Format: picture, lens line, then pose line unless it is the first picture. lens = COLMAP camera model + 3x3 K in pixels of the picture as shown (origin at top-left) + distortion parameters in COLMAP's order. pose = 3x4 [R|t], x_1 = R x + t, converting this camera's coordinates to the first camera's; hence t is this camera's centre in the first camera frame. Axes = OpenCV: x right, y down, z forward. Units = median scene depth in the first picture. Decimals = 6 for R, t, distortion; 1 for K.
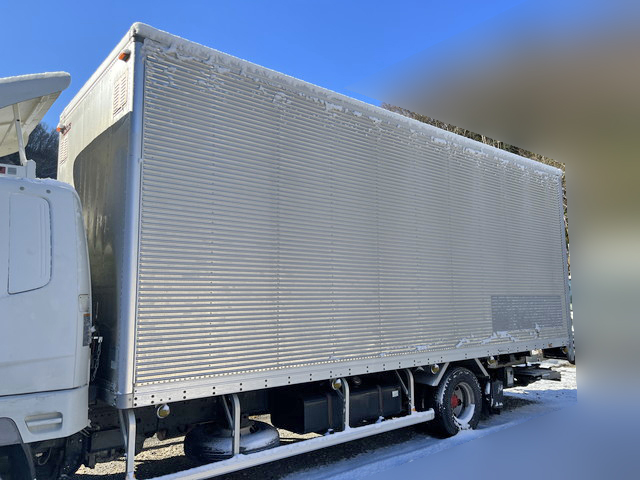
lens RADIAL K [[482.8, 0, 319.3], [0, 482.8, 238.4], [0, 0, 1]] dist [0.066978, -0.094168]
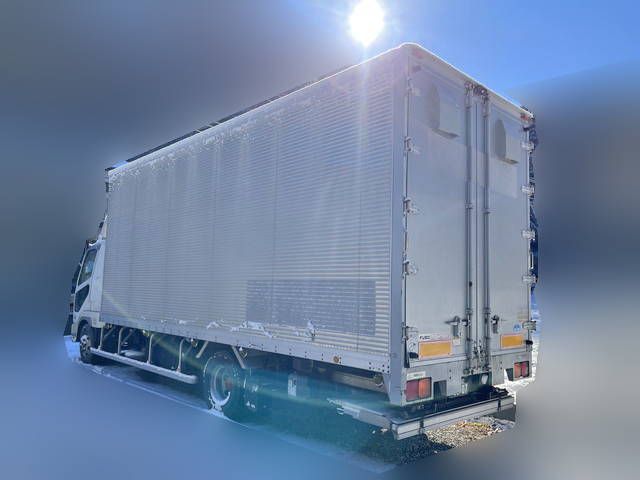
lens RADIAL K [[482.8, 0, 320.1], [0, 482.8, 238.8], [0, 0, 1]] dist [0.066978, -0.094168]
pose [[0.067089, -0.094318, -0.993279, 1.249661], [0.099698, 0.991173, -0.087384, 0.132714], [0.992753, -0.093166, 0.075900, 1.071112]]
